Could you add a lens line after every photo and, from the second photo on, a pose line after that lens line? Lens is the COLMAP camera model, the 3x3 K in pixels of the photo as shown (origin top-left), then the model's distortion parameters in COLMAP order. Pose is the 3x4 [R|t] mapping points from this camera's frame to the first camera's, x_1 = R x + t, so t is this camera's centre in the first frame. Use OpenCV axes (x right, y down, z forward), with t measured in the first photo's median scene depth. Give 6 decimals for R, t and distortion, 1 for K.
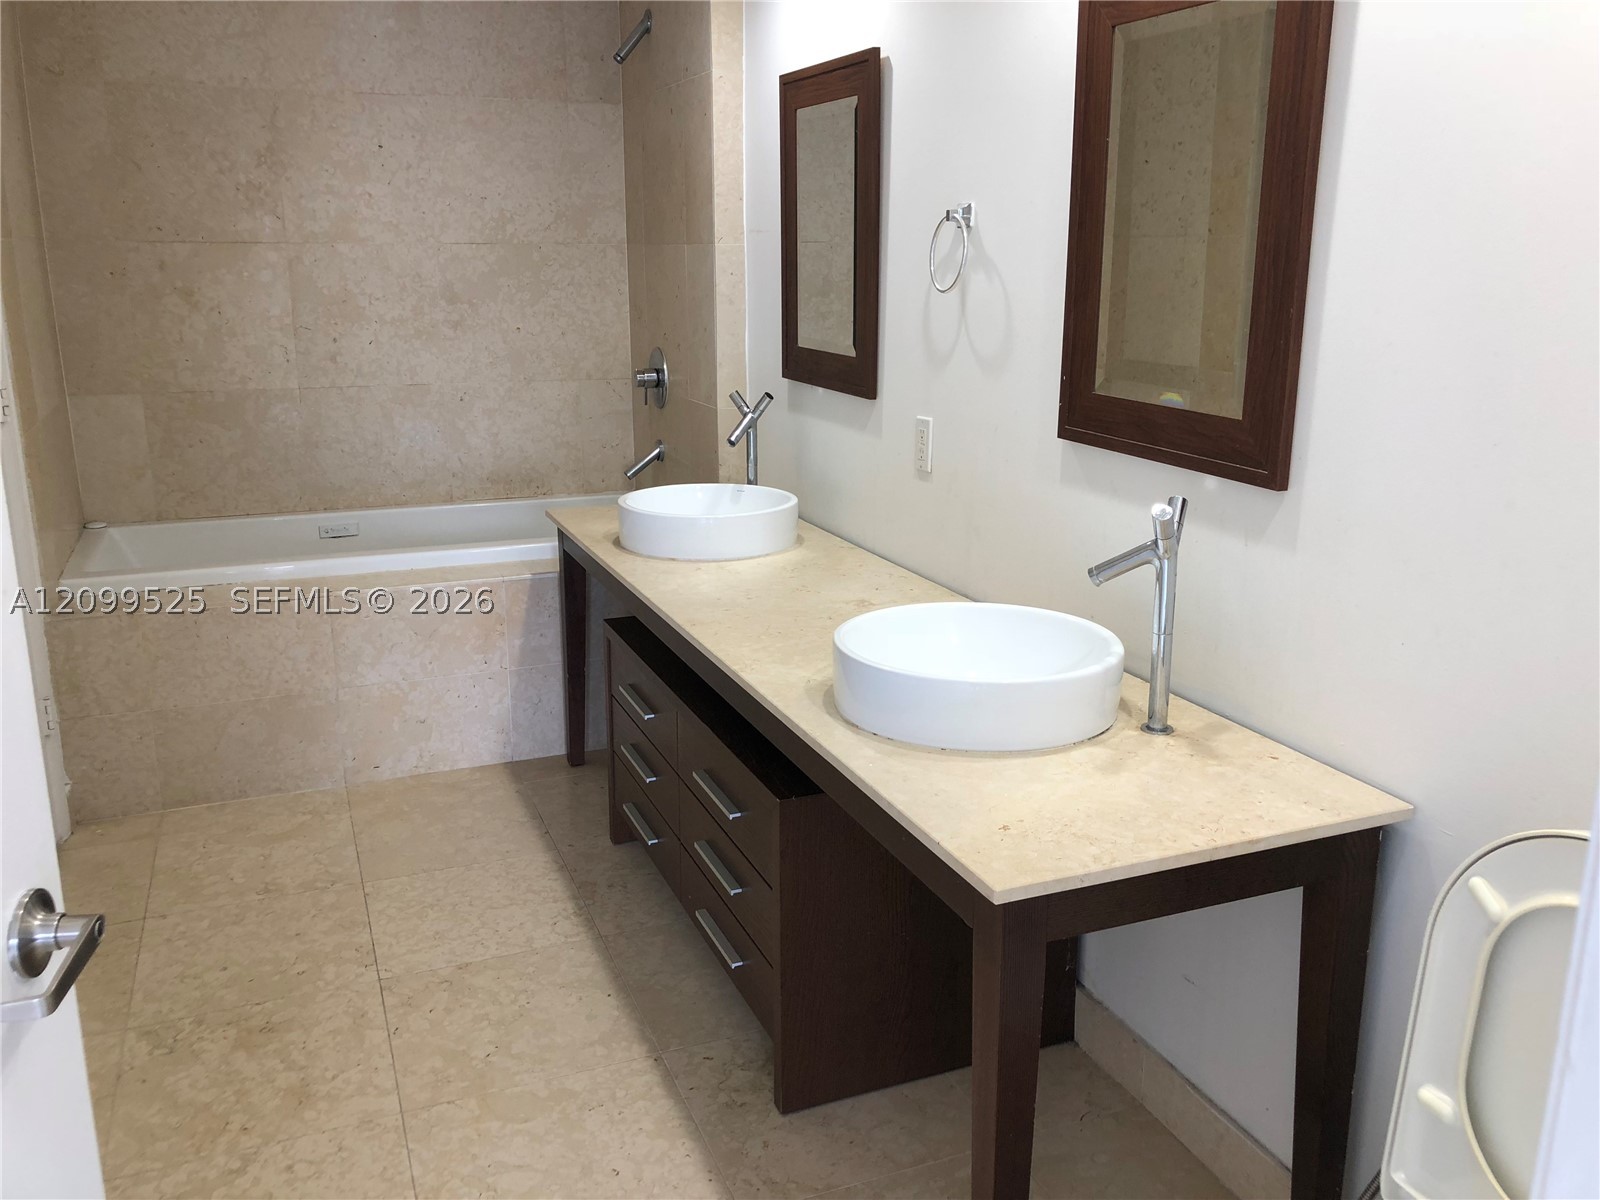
lens RADIAL K [[1320.5, 0, 795.6], [0, 1320.5, 588.8], [0, 0, 1]] dist [0.058491, -0.055237]
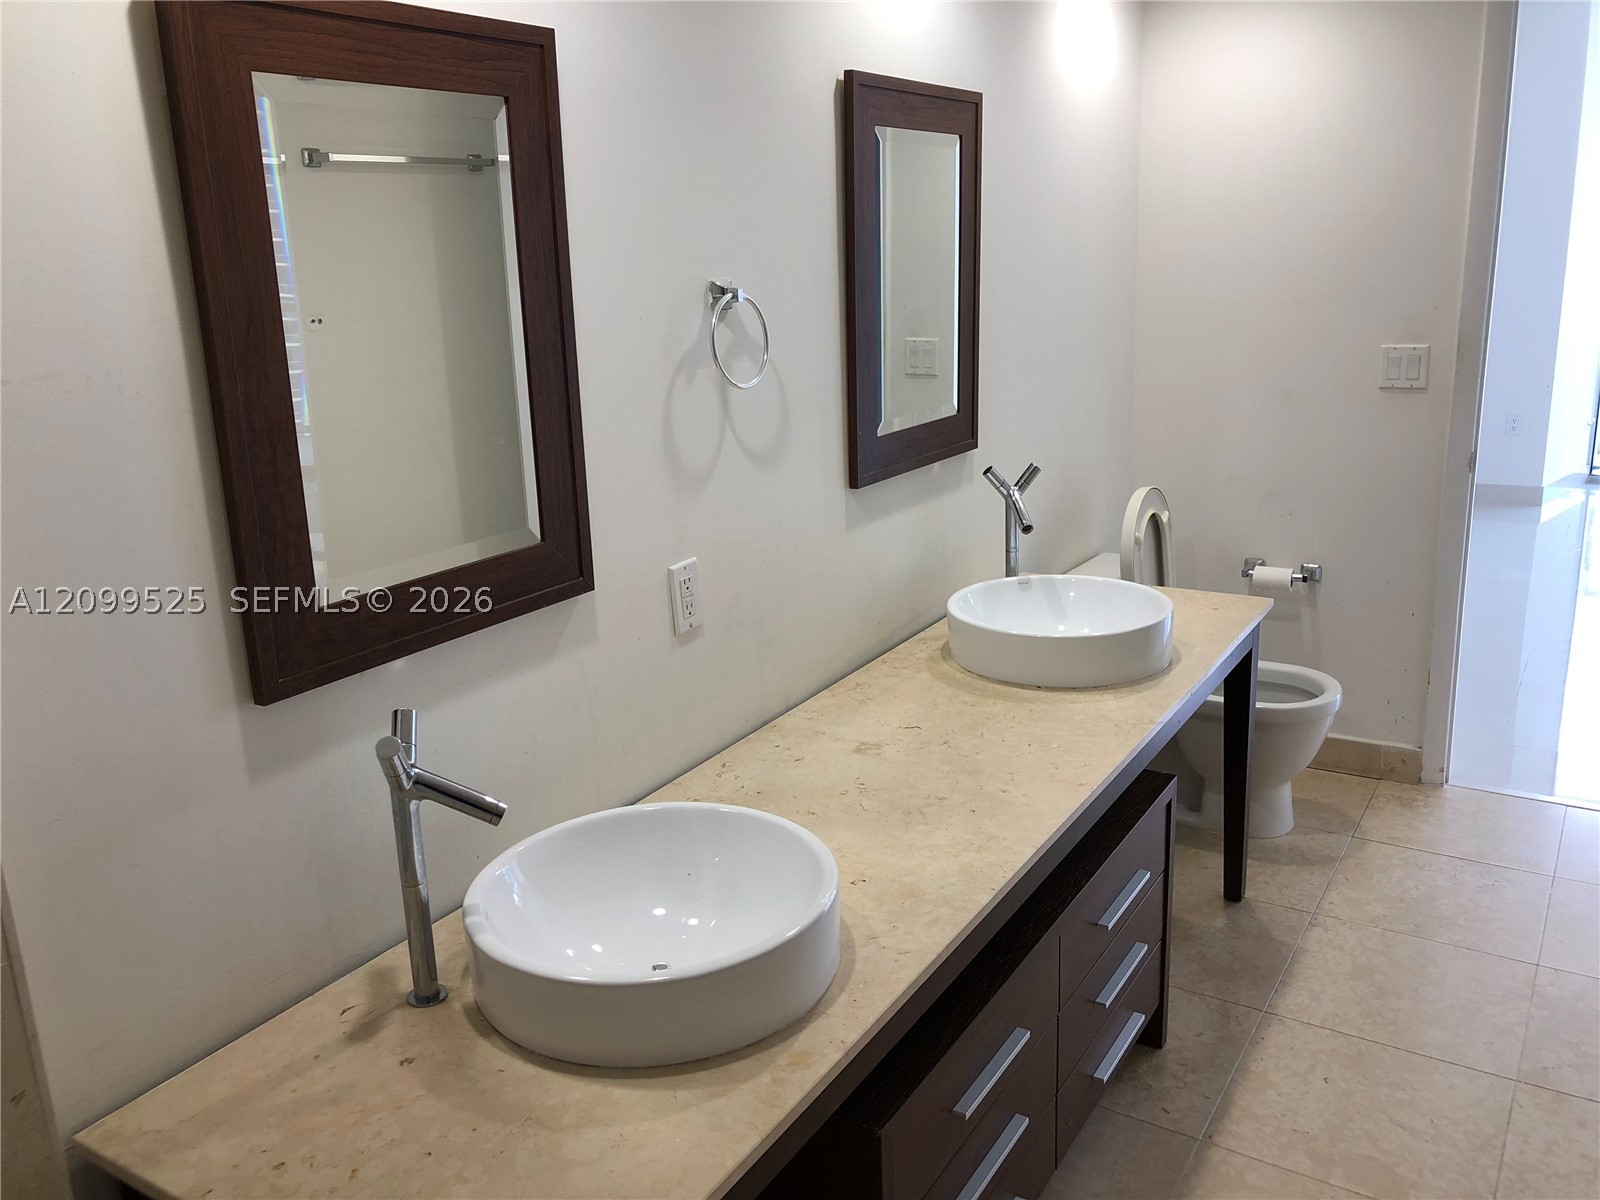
lens RADIAL K [[1320.5, 0, 795.6], [0, 1320.5, 588.8], [0, 0, 1]] dist [0.058491, -0.055237]
pose [[-0.590468, -0.191799, 0.783939, -0.648845], [0.230075, 0.891040, 0.391296, -0.484664], [-0.773572, 0.411413, -0.482002, 1.618276]]
